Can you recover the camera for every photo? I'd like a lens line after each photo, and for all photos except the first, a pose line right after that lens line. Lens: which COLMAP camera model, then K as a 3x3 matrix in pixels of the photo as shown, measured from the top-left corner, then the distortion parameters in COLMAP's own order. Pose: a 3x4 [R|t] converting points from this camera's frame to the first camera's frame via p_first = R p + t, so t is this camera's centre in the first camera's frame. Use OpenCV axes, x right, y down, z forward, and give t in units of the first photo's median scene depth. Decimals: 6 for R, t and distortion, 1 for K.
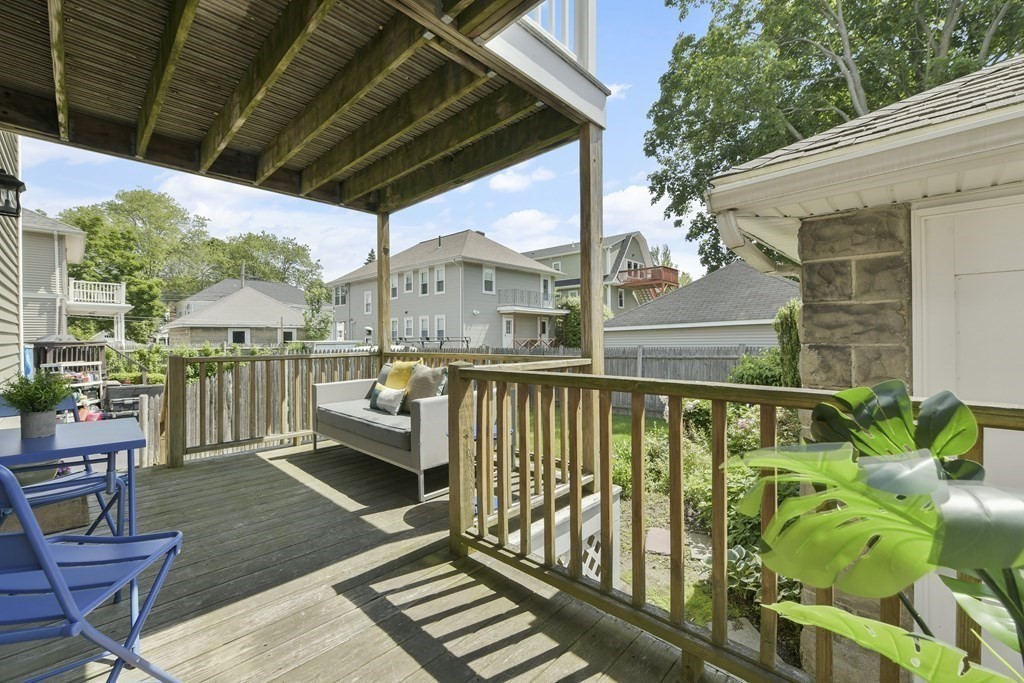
lens RADIAL K [[415.1, 0, 509.7], [0, 415.1, 336.0], [0, 0, 1]] dist [-0.002379, 0.002023]
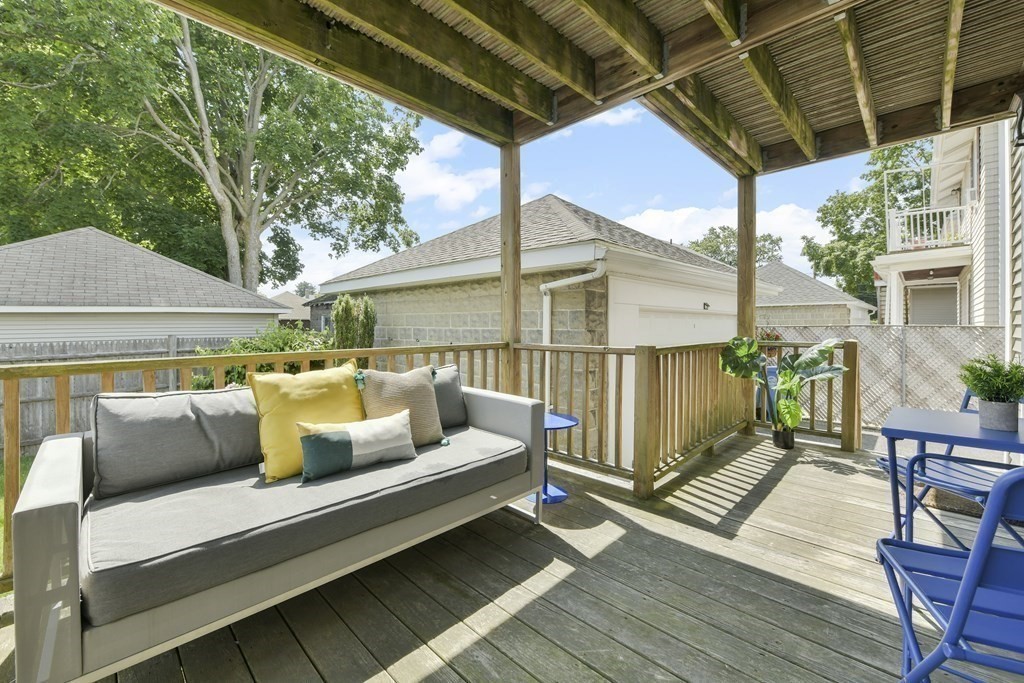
lens RADIAL K [[415.1, 0, 514.8], [0, 415.1, 333.3], [0, 0, 1]] dist [-0.002379, 0.002023]
pose [[0.012843, -0.013375, 0.999828, -1.271879], [-0.003040, 0.999905, 0.013415, 0.010669], [-0.999913, -0.003212, 0.012801, 1.276258]]
